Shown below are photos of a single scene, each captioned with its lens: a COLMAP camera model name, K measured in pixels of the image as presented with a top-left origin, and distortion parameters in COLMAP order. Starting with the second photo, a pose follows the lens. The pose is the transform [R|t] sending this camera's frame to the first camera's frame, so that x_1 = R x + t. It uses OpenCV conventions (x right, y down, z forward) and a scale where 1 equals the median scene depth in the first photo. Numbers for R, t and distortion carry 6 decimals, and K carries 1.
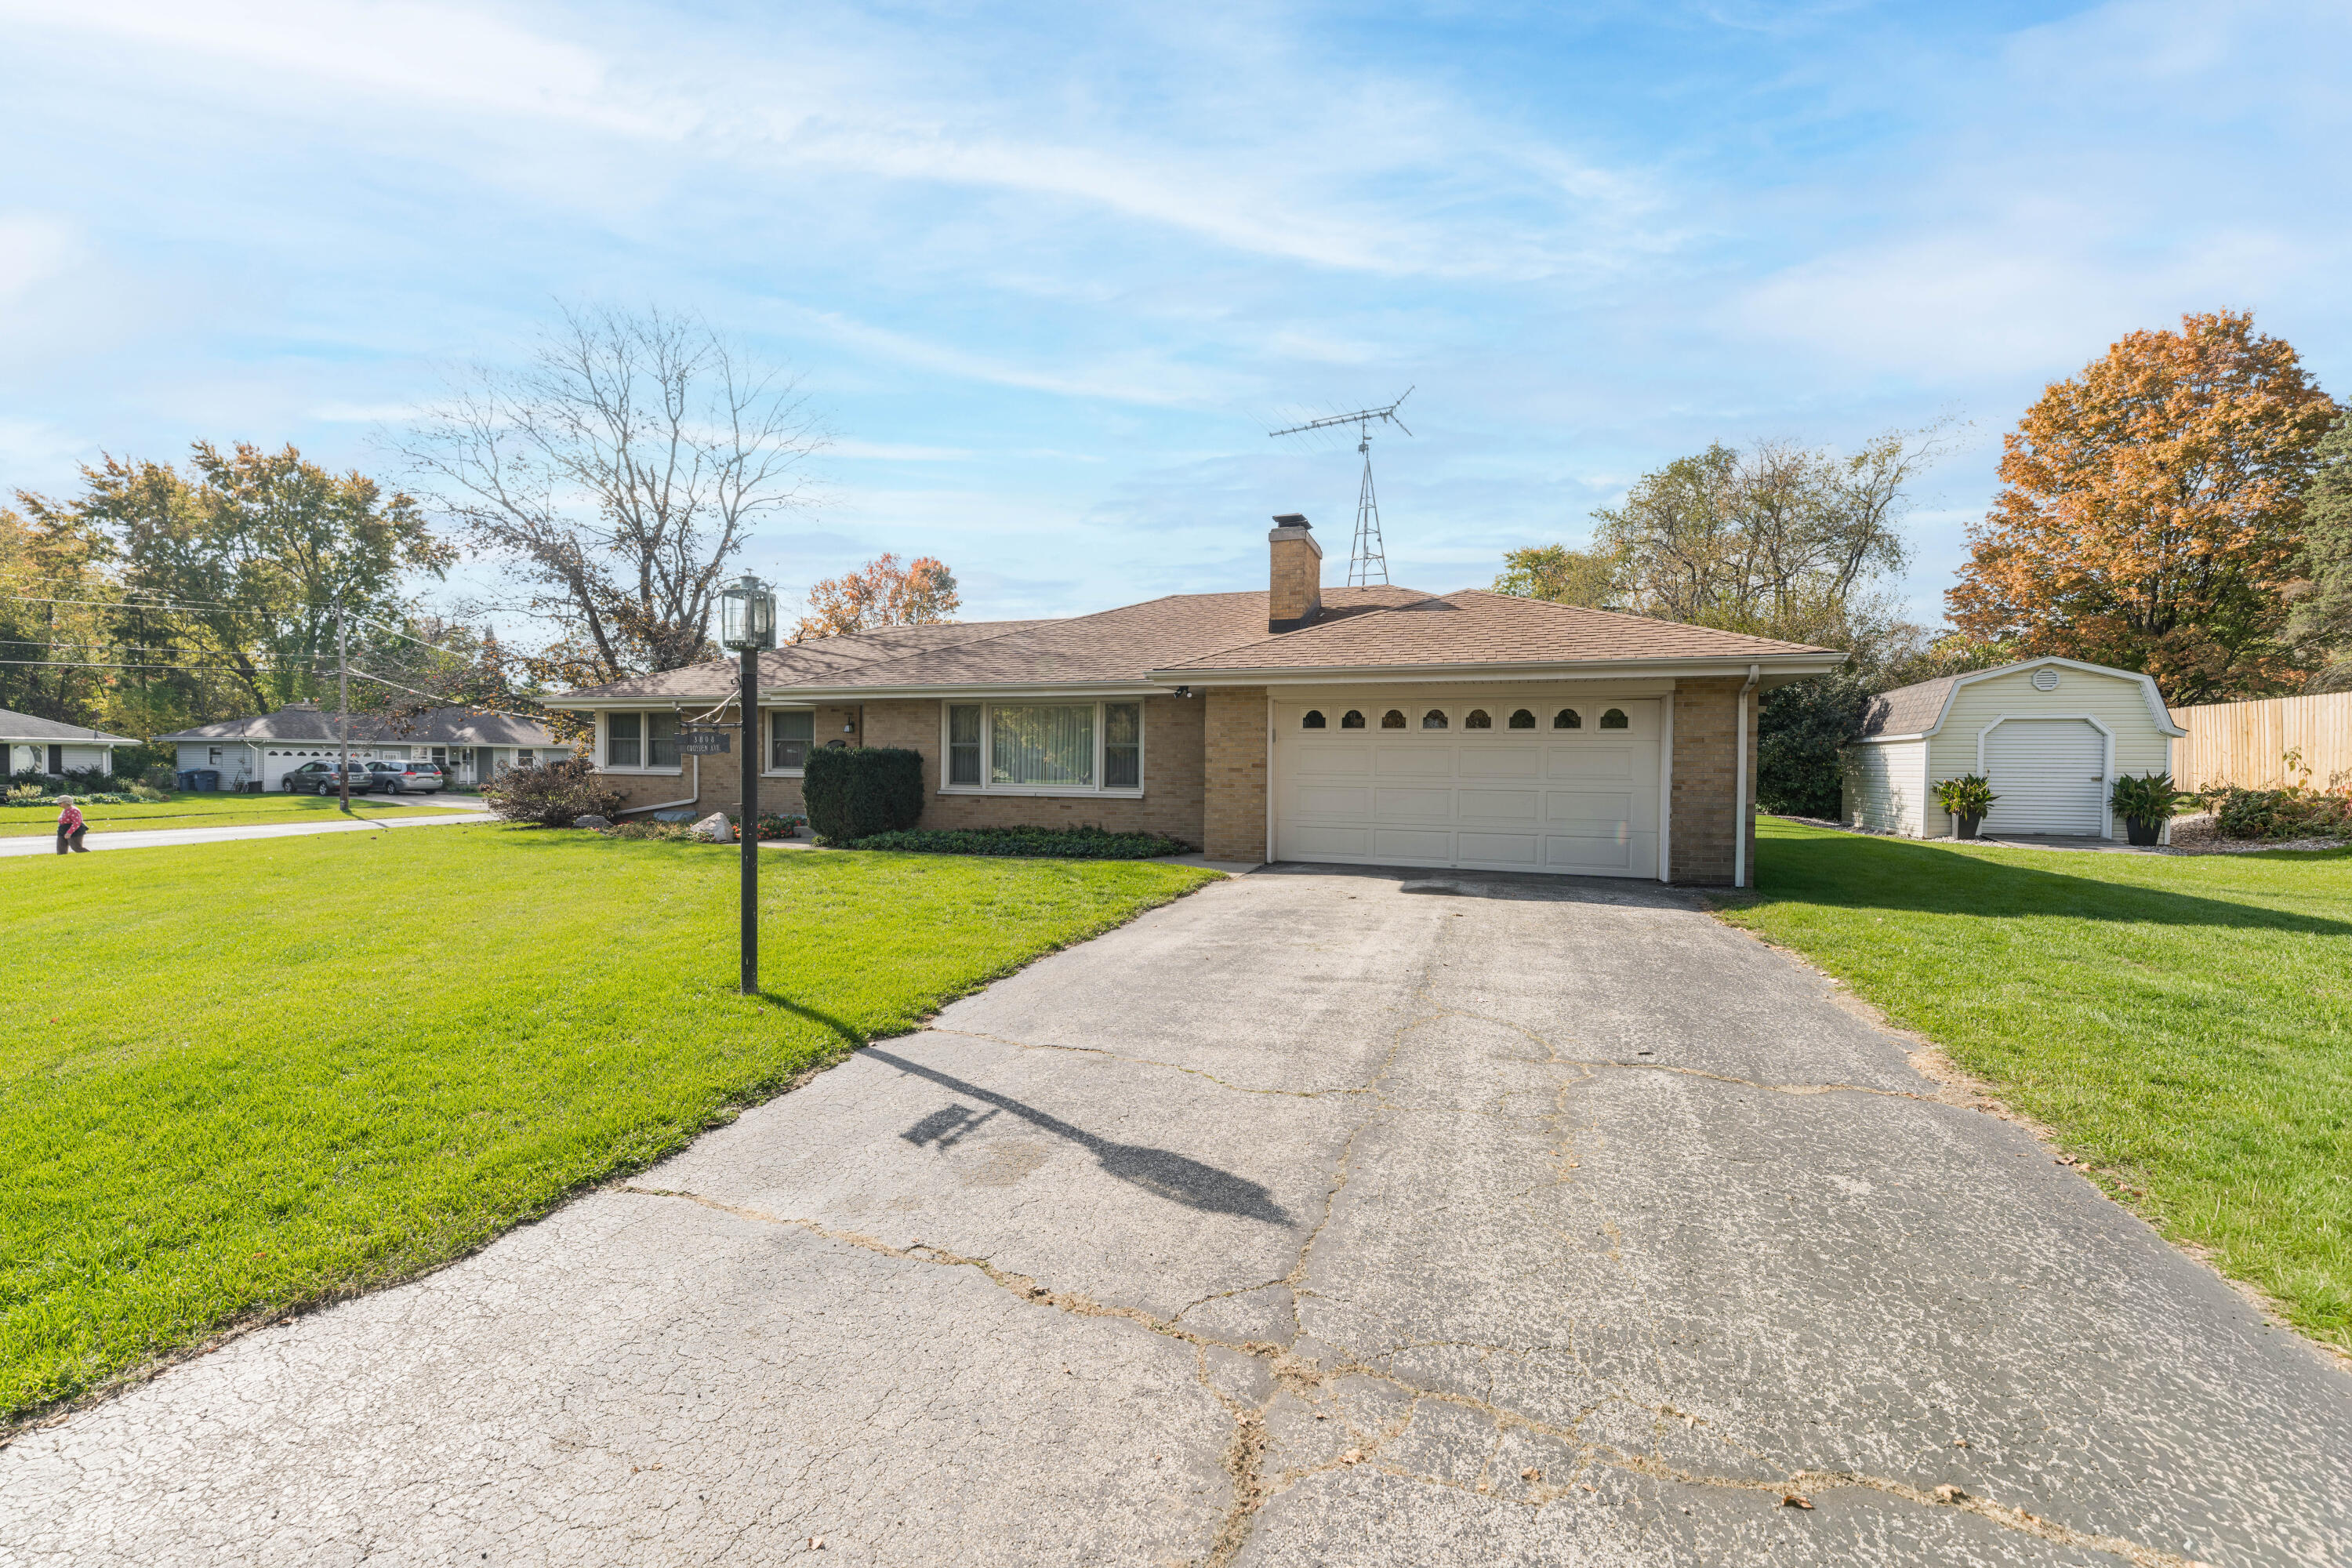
lens RADIAL K [[938.1, 0, 1176.0], [0, 938.1, 784.0], [0, 0, 1]] dist [-0.000903, 0.000077]
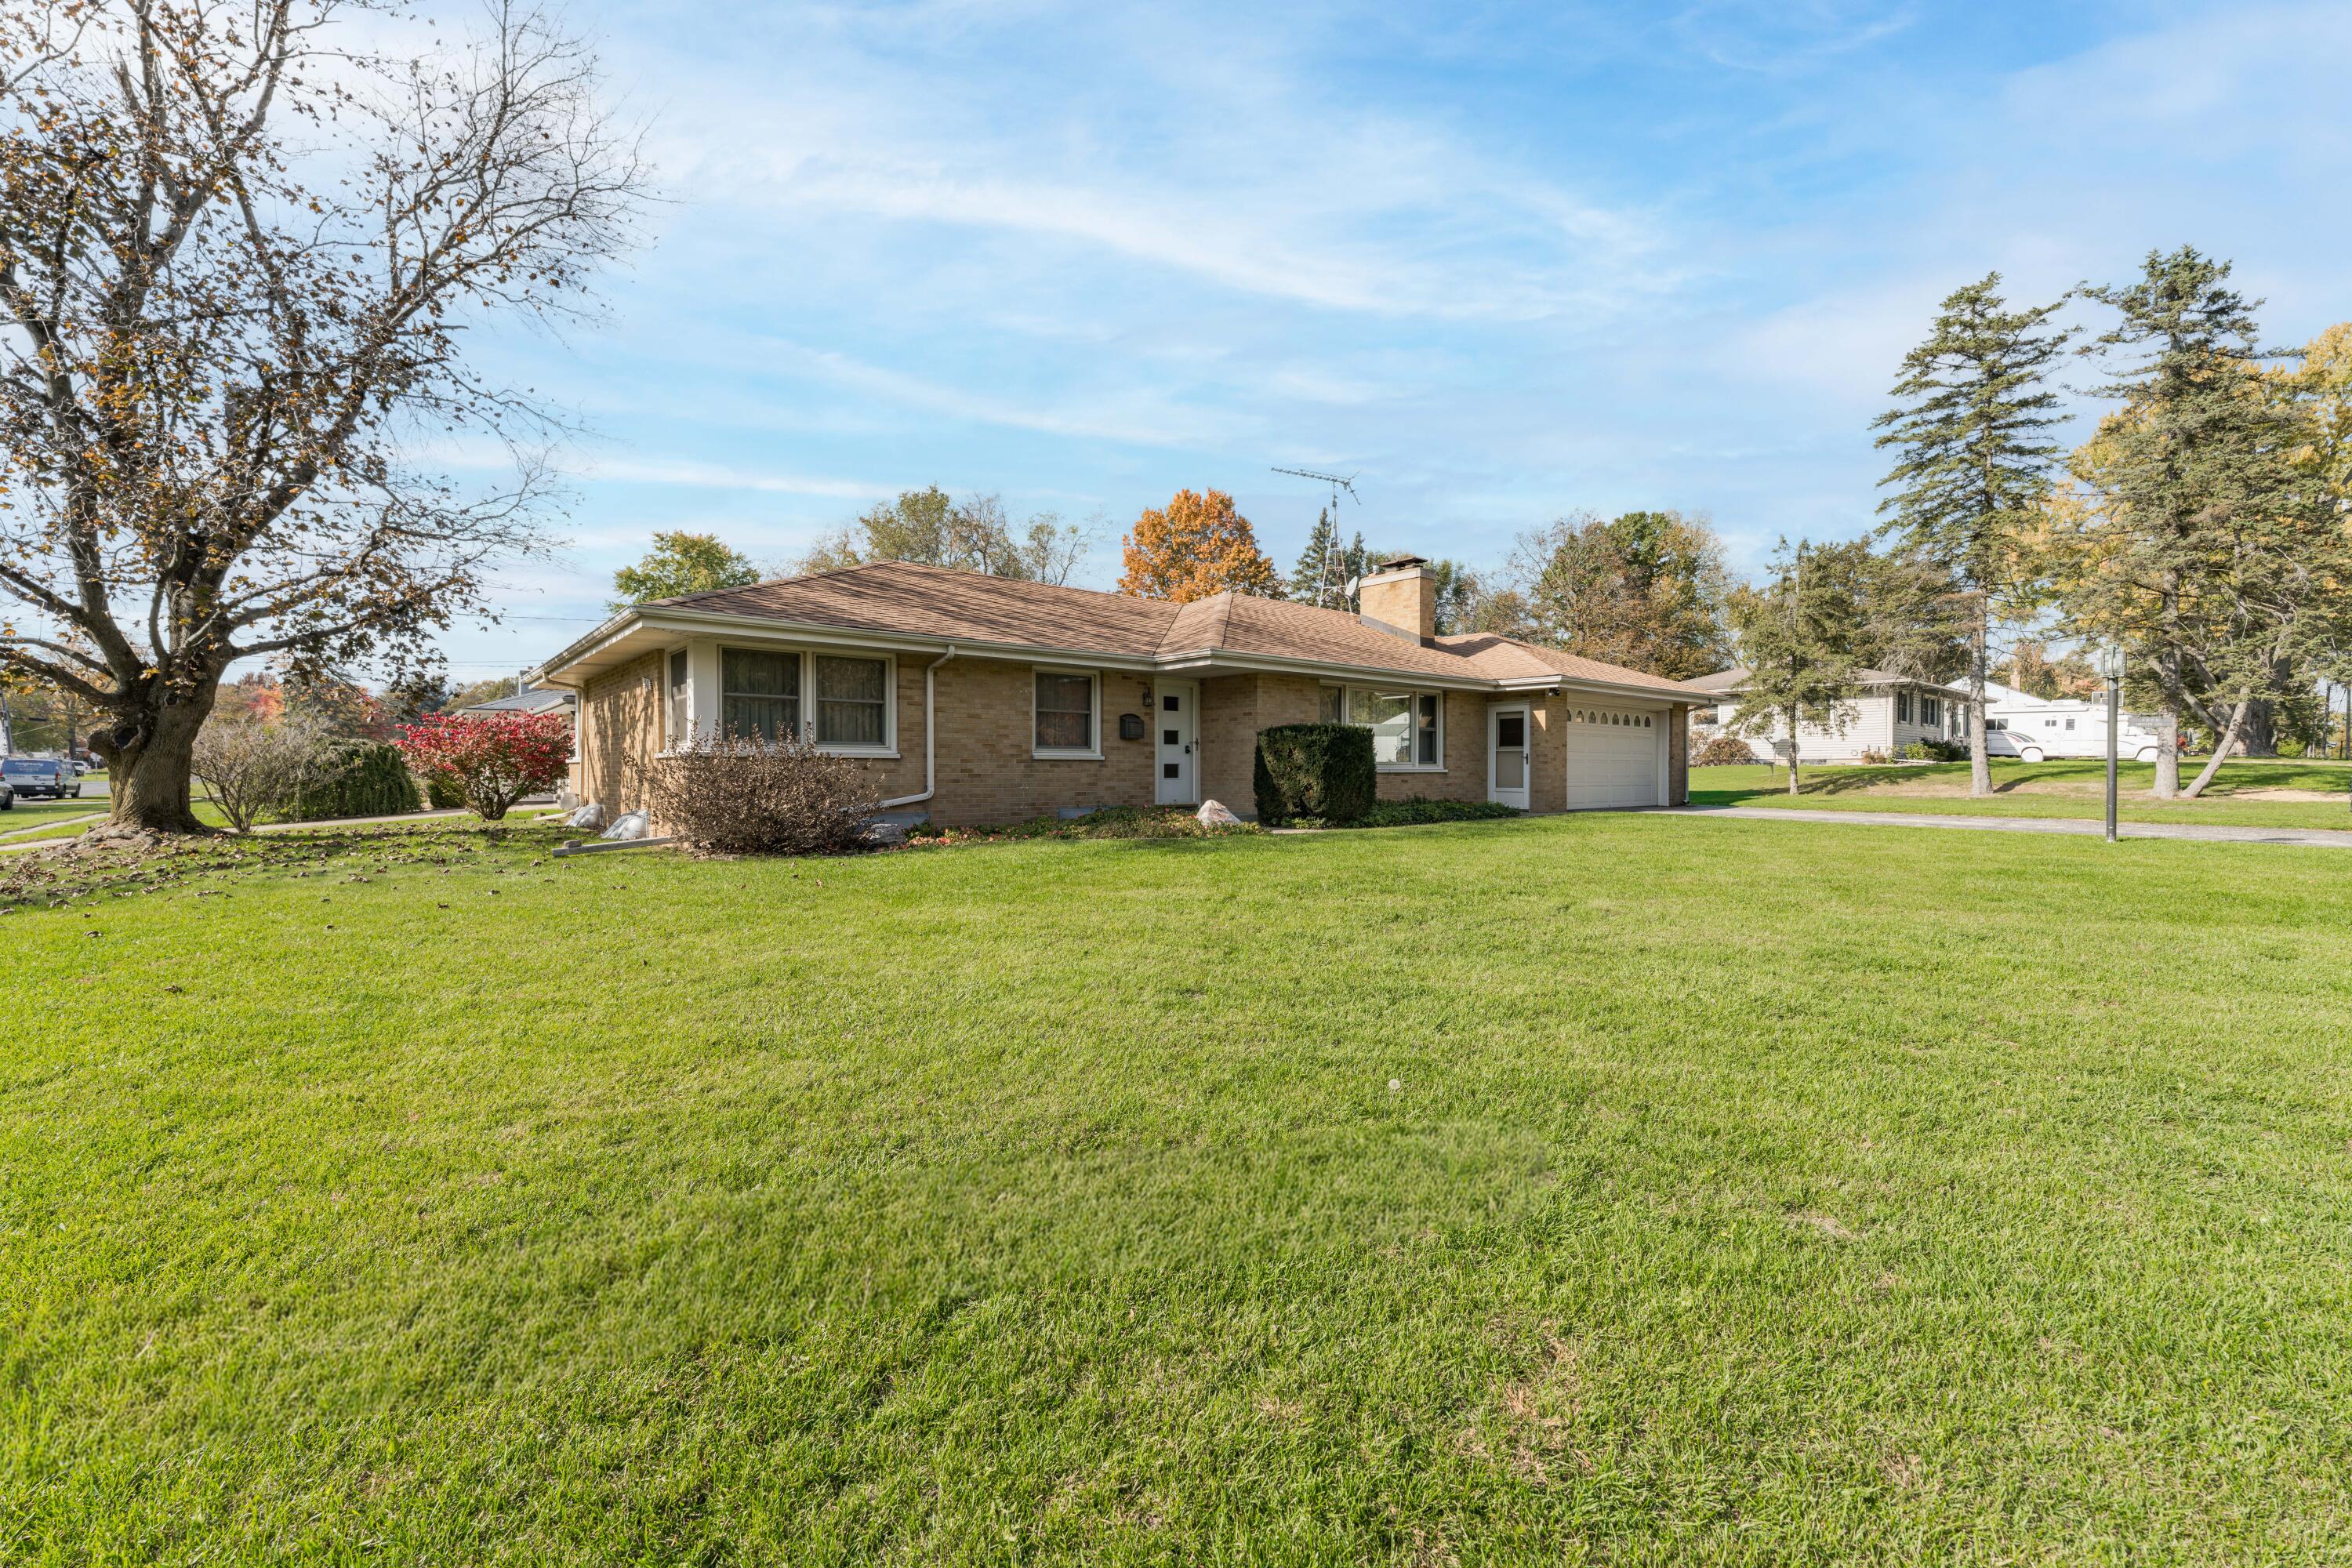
lens RADIAL K [[938.1, 0, 1176.0], [0, 938.1, 784.0], [0, 0, 1]] dist [-0.000903, 0.000077]
pose [[0.514518, -0.022474, 0.857185, -1.189257], [0.023201, 0.999655, 0.012284, 0.006148], [-0.857166, 0.013567, 0.514862, 0.612101]]
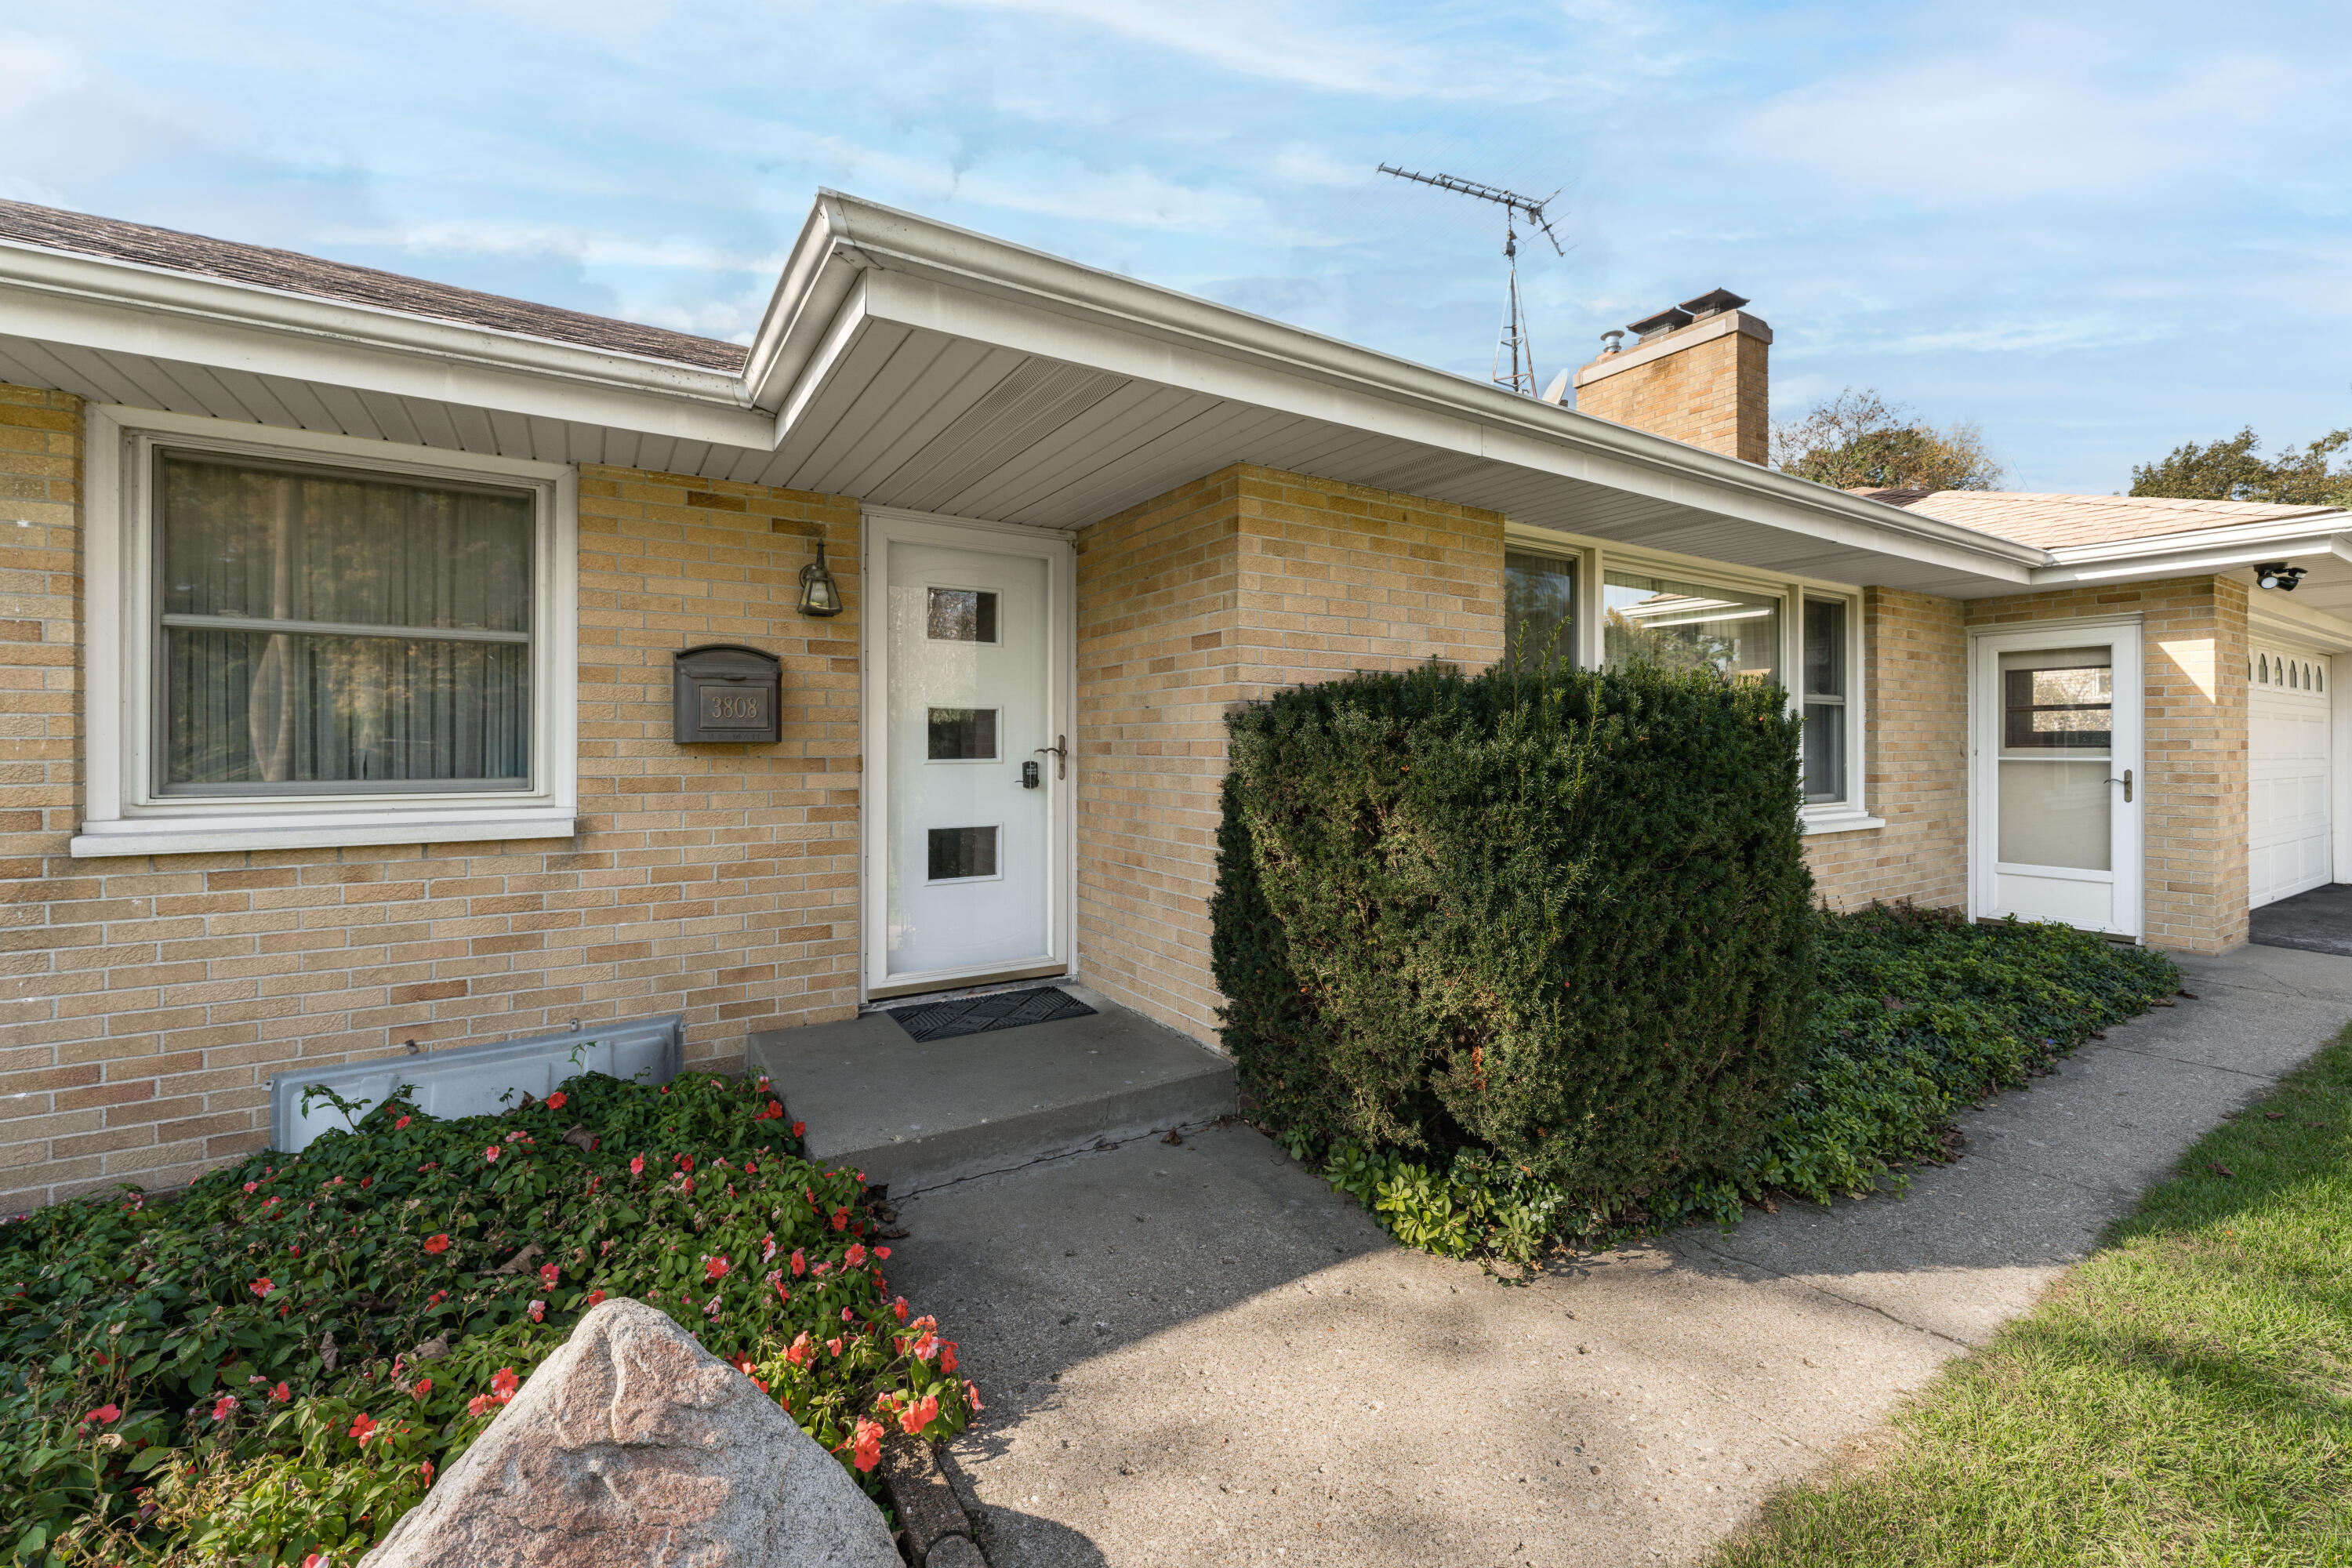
lens RADIAL K [[958.3, 0, 1180.3], [0, 958.3, 743.7], [0, 0, 1]] dist [-0.002675, -0.000192]
pose [[0.628784, -0.007884, 0.777540, -0.524071], [0.021588, 0.999740, -0.007321, -0.024318], [-0.777280, 0.021389, 0.628791, 0.894879]]
